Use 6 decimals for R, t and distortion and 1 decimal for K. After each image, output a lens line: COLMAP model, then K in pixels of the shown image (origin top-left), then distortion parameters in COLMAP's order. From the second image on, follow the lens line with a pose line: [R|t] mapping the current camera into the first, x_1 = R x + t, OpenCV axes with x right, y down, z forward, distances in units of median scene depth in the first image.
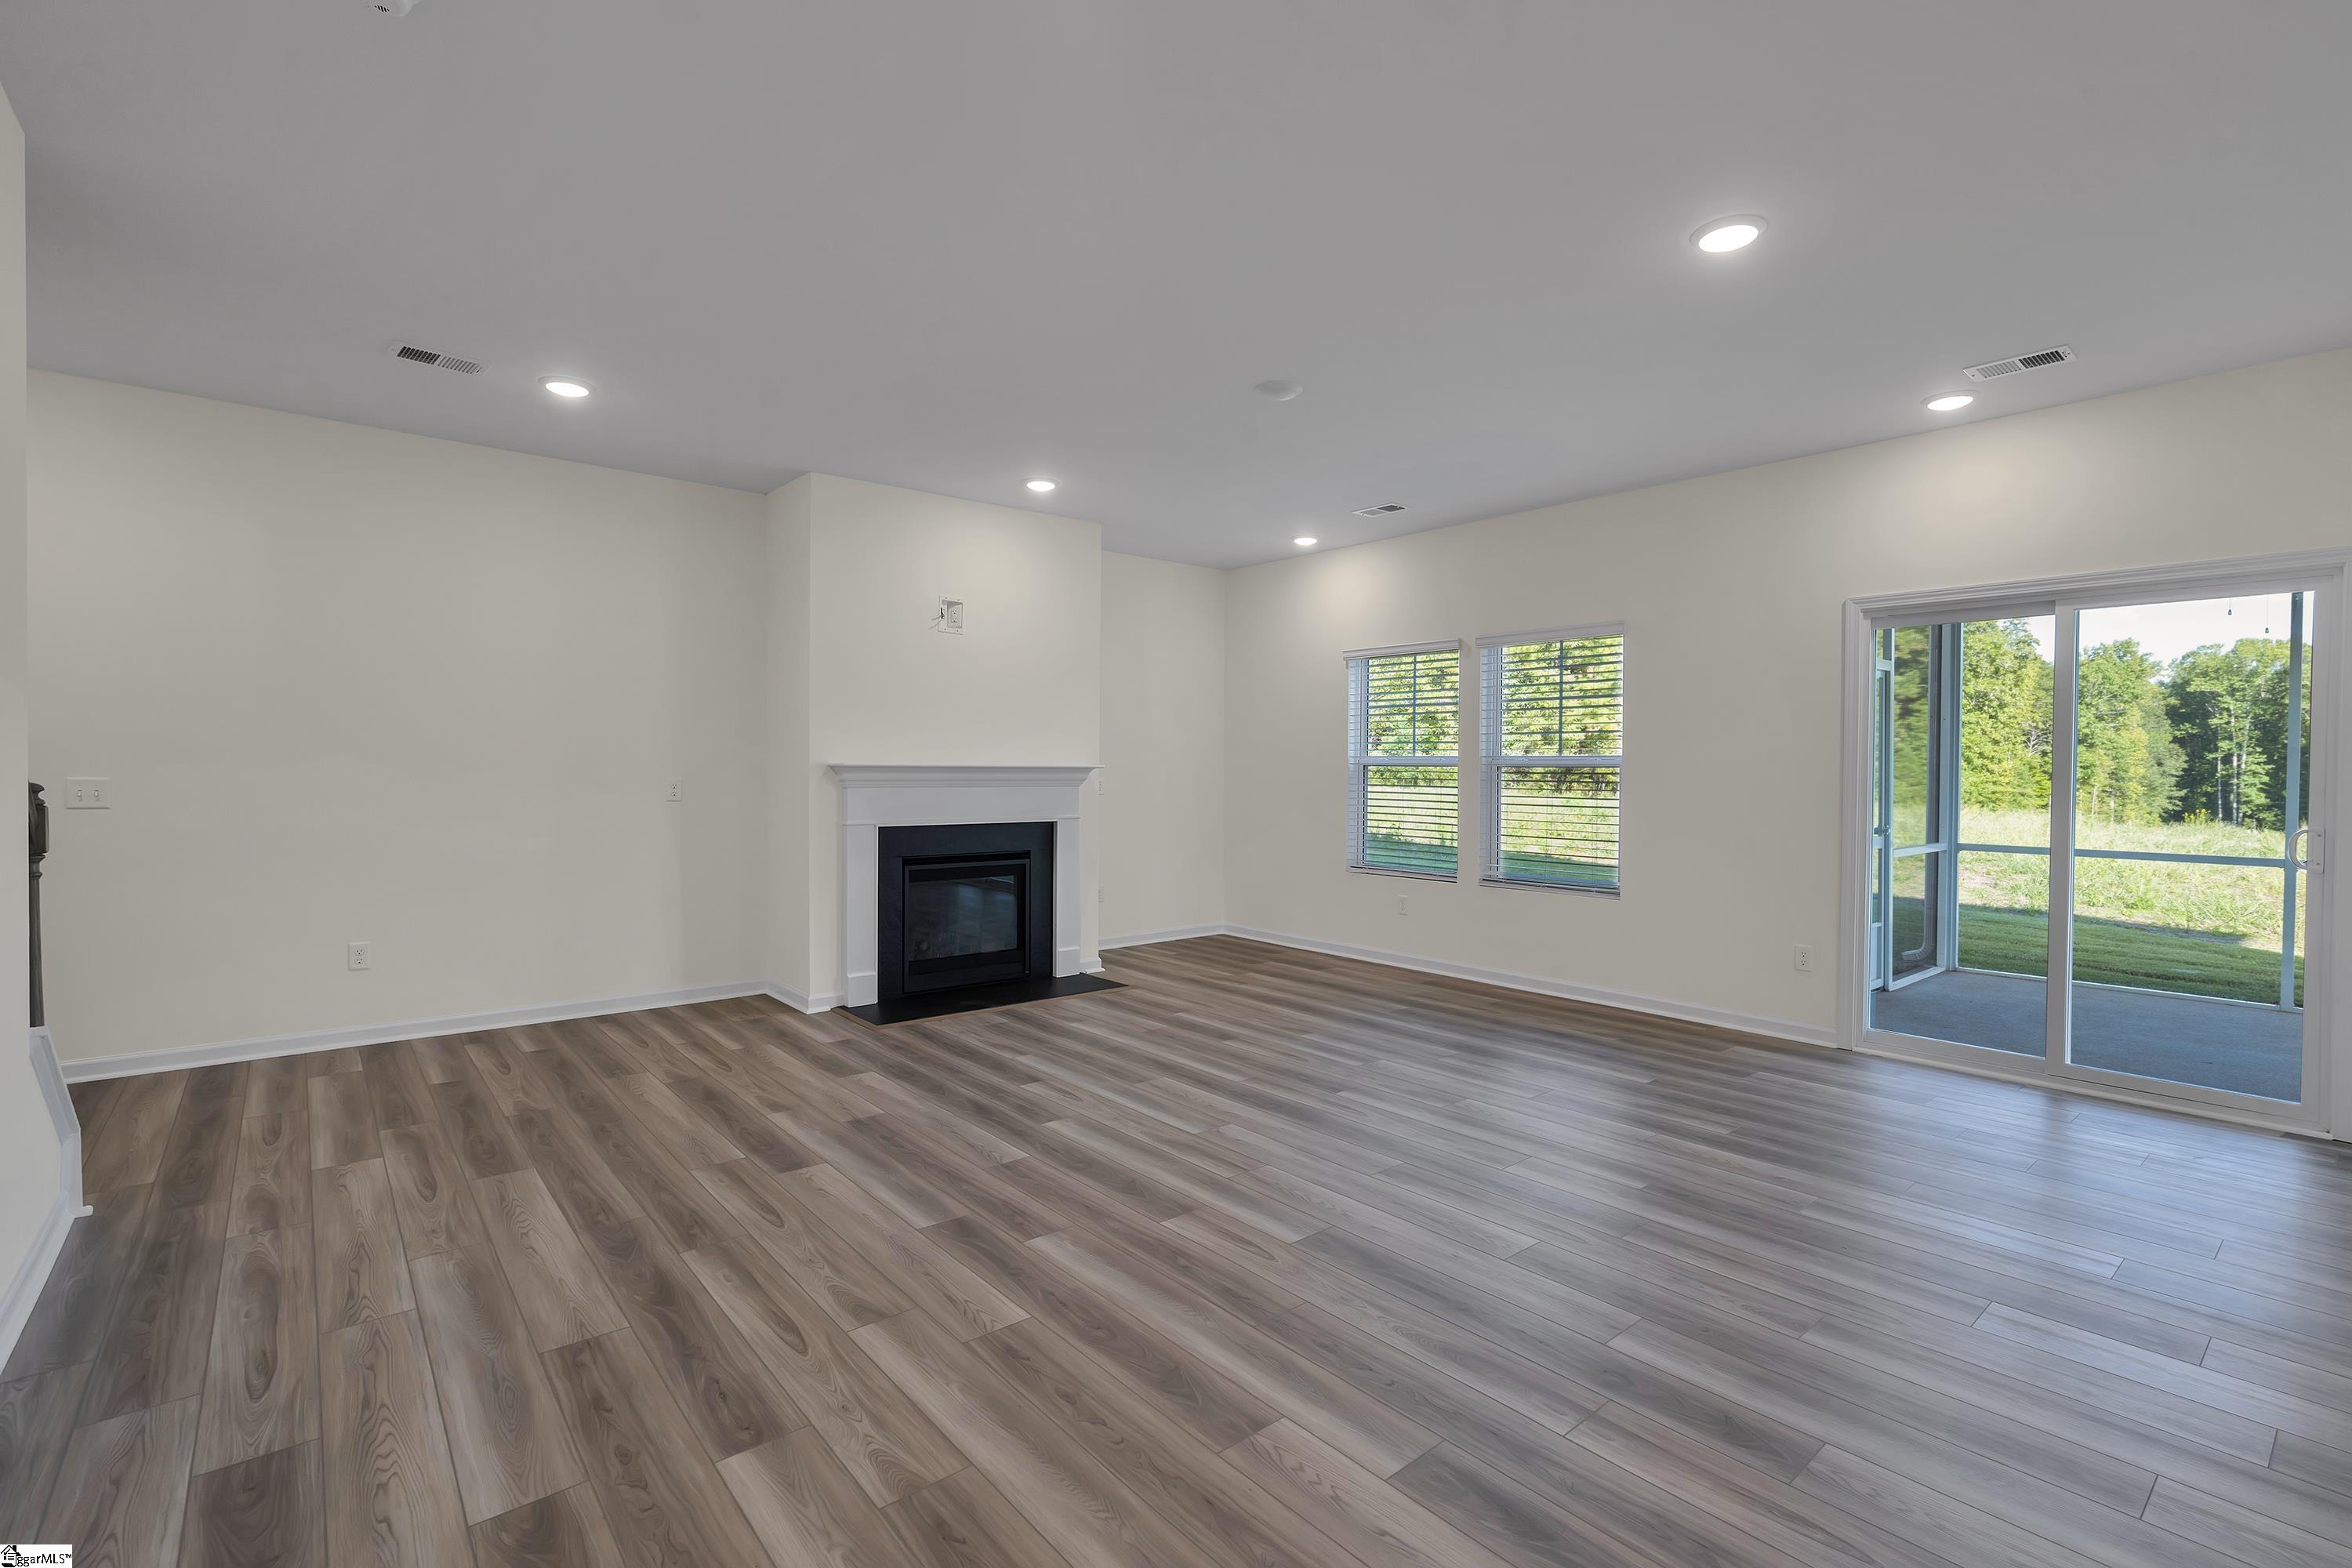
lens RADIAL K [[1057.3, 0, 1159.9], [0, 1057.3, 767.8], [0, 0, 1]] dist [-0.001882, 0.000115]
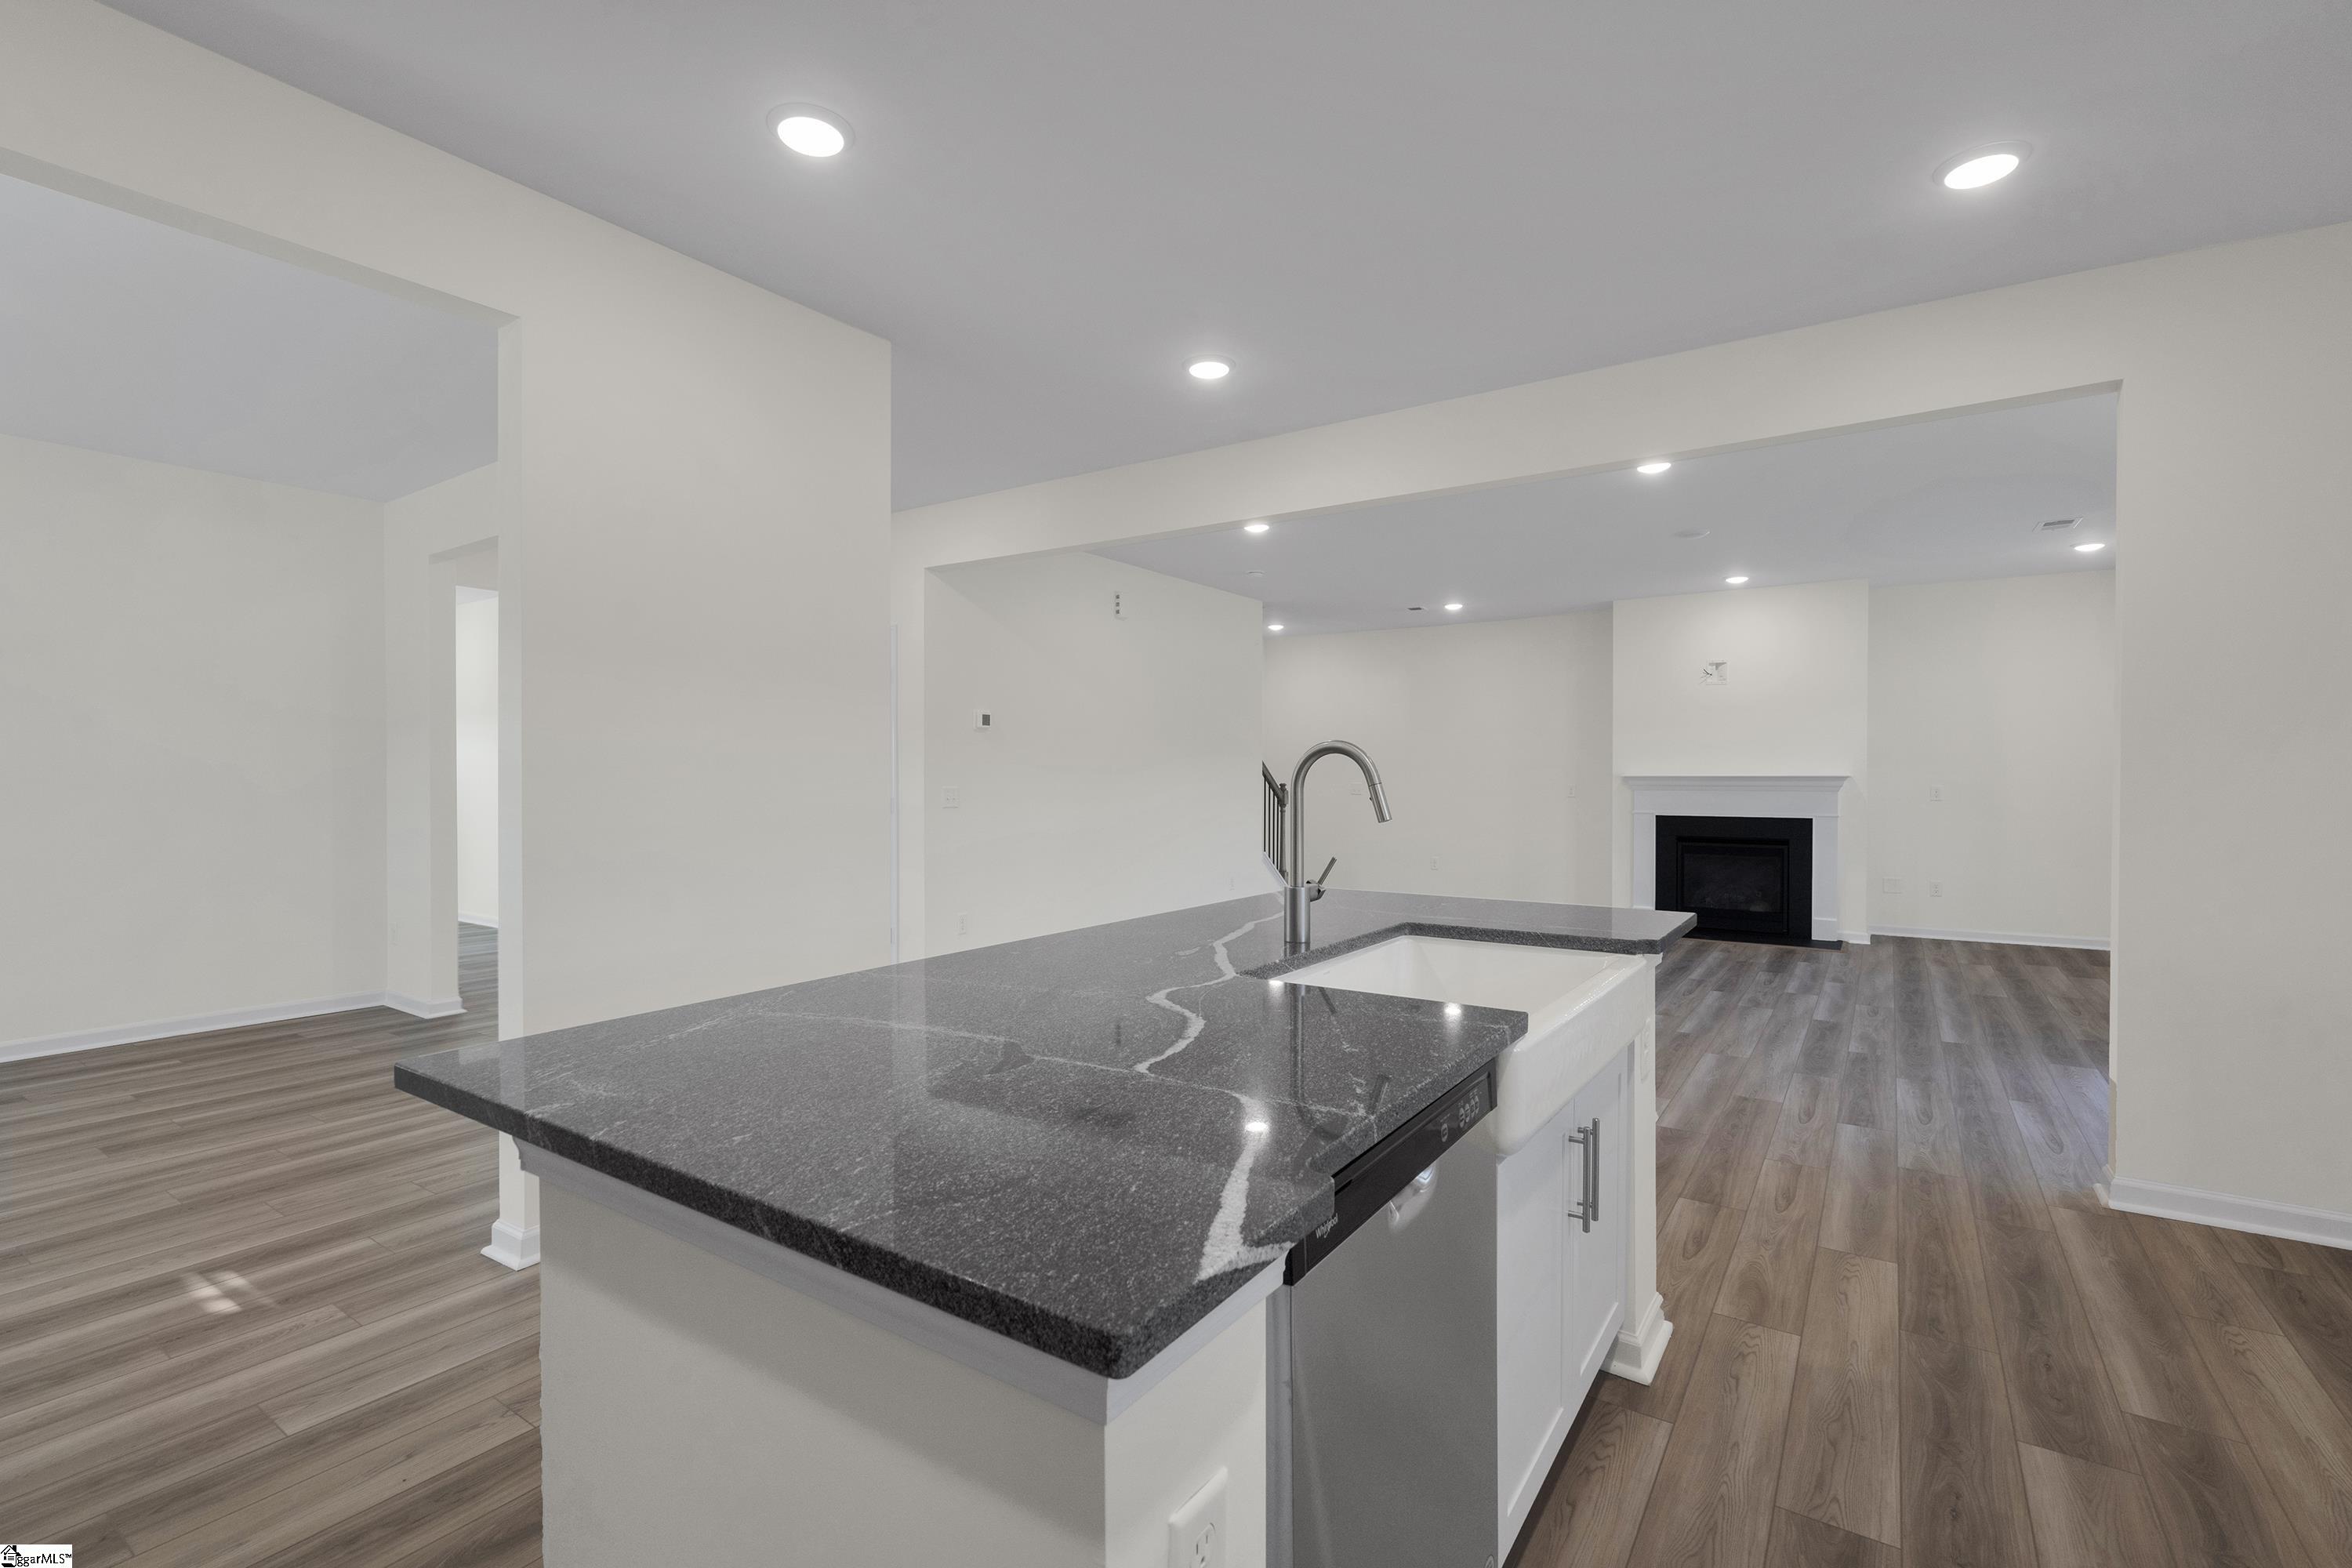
lens RADIAL K [[1051.3, 0, 1192.1], [0, 1051.3, 782.1], [0, 0, 1]] dist [-0.004227, 0.000458]
pose [[0.292147, -0.002314, -0.956371, 1.336829], [0.001678, 0.999997, -0.001907, 0.010857], [0.956372, -0.001048, 0.292150, -0.145935]]
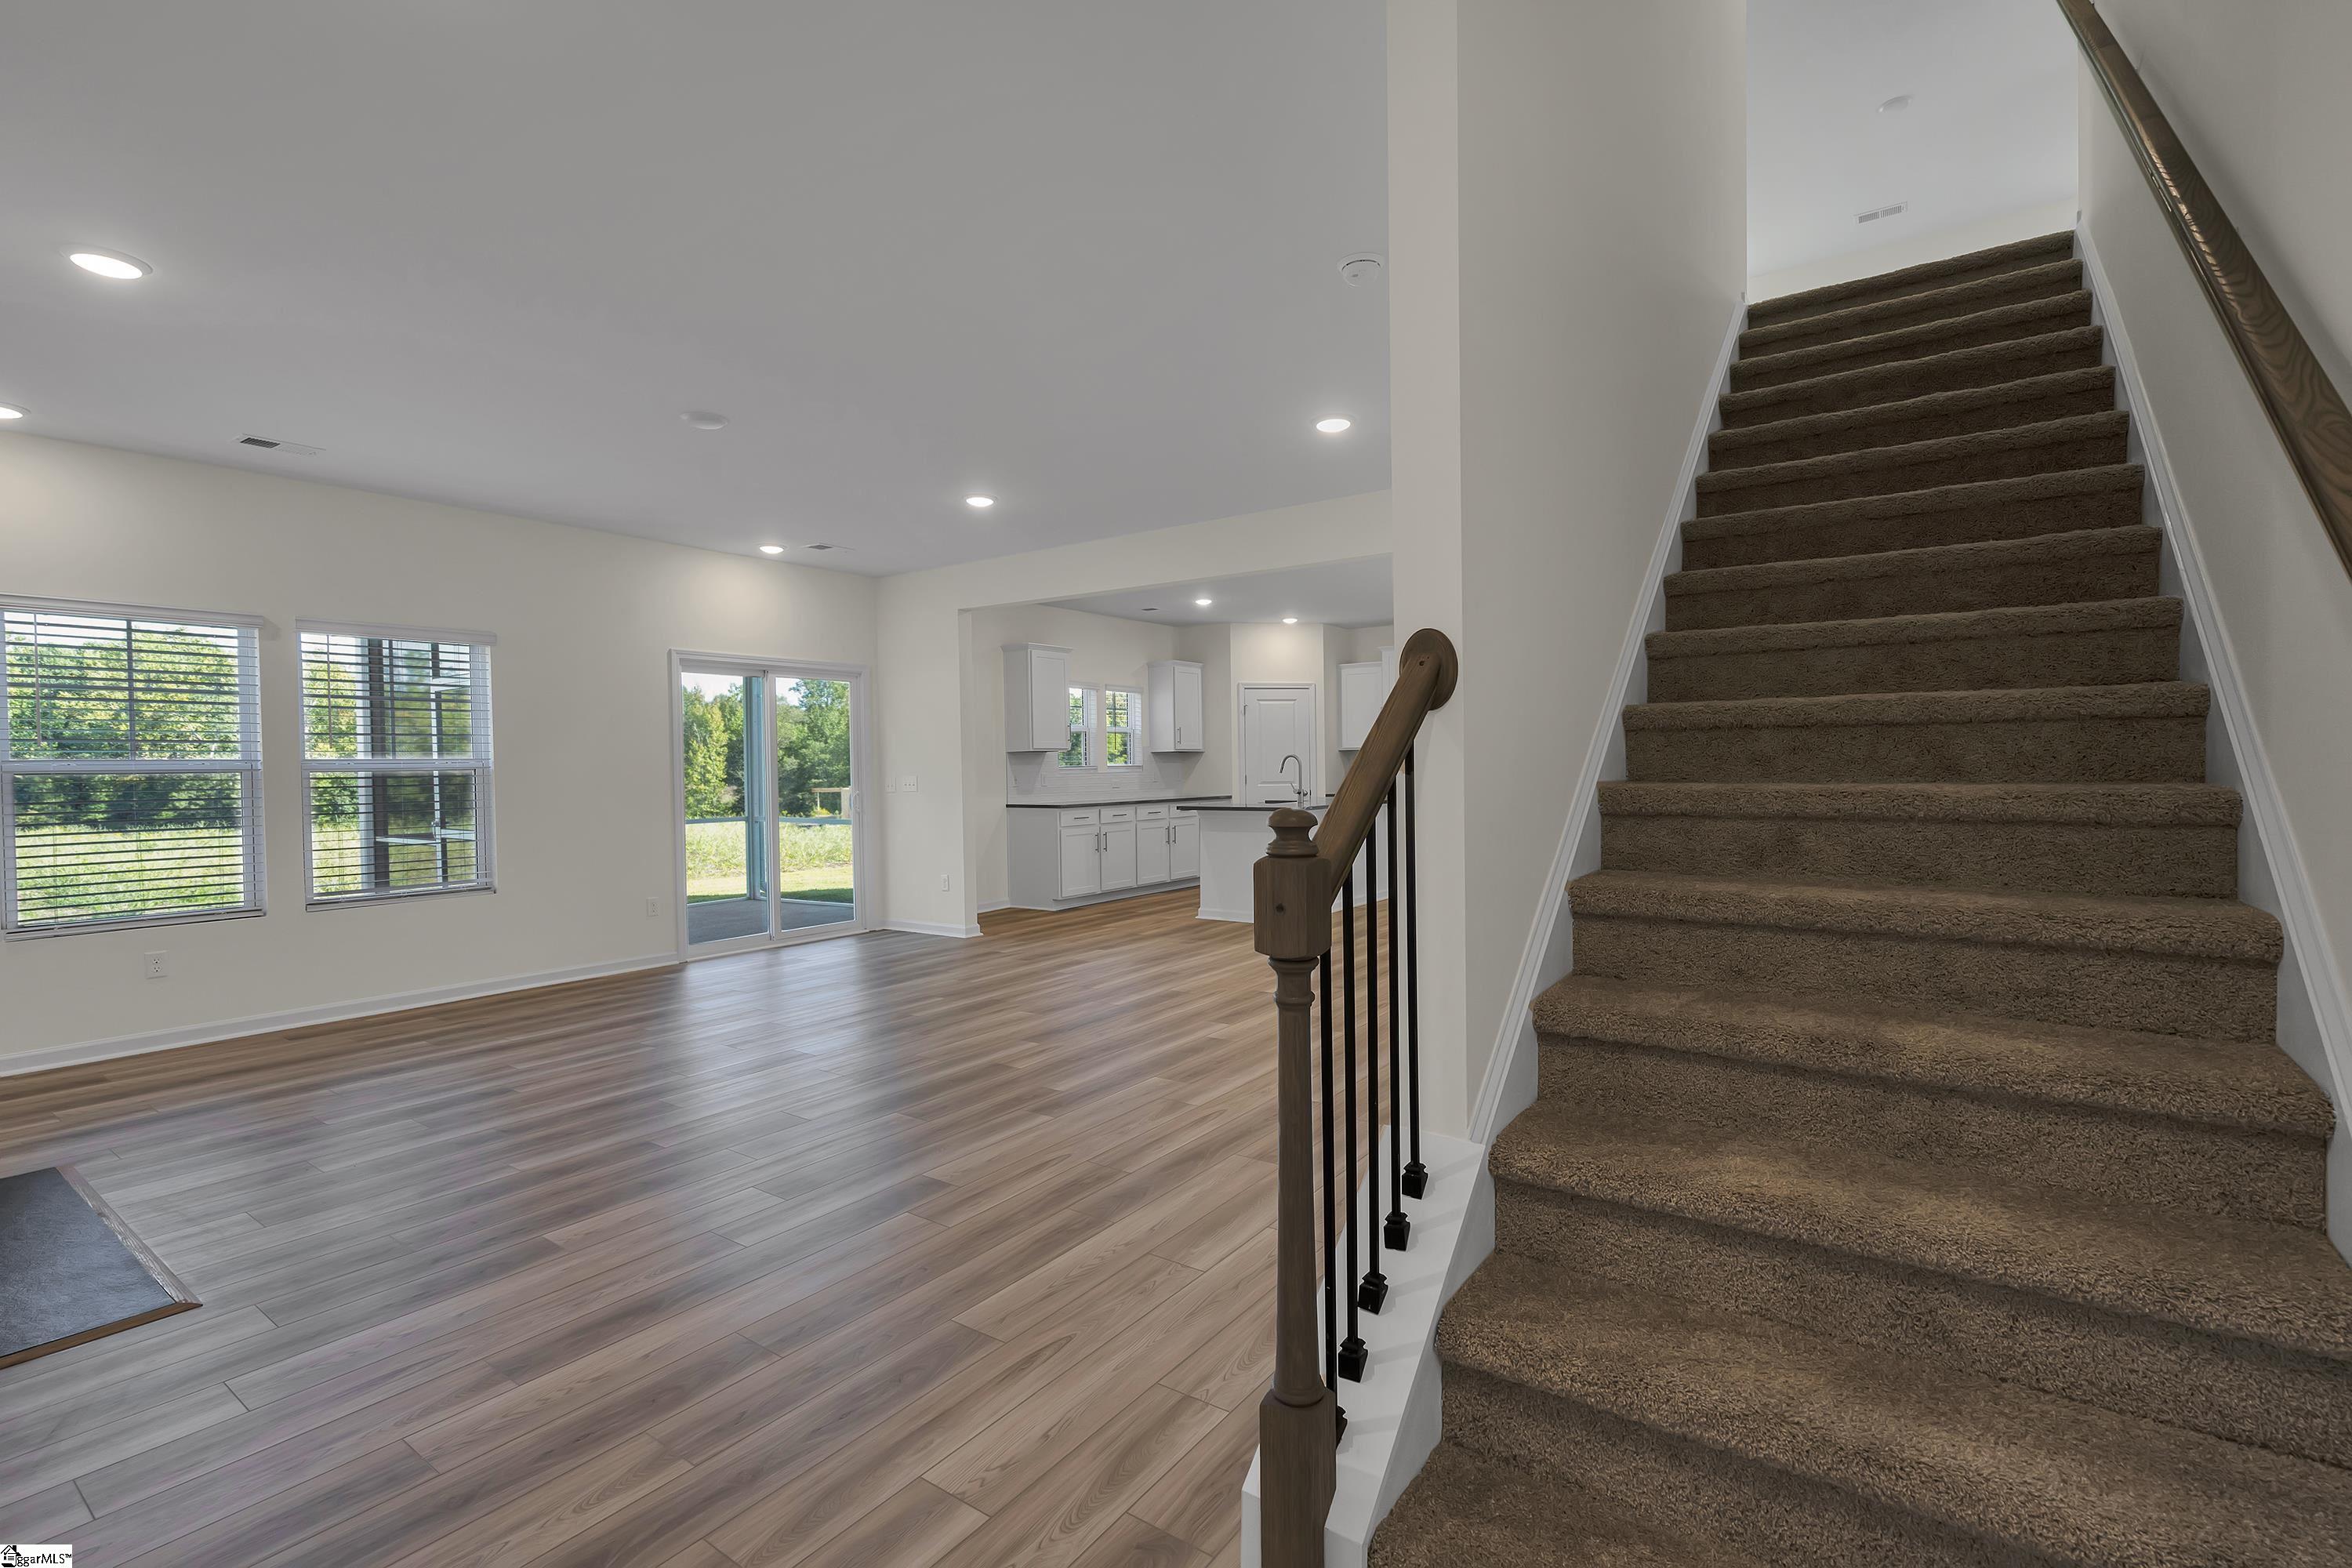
lens RADIAL K [[1051.3, 0, 1192.1], [0, 1051.3, 782.1], [0, 0, 1]] dist [-0.004227, 0.000458]
pose [[-0.268714, -0.021493, 0.962980, -1.035907], [0.010831, 0.999620, 0.025333, -0.010156], [-0.963159, 0.017238, -0.268379, 0.797768]]
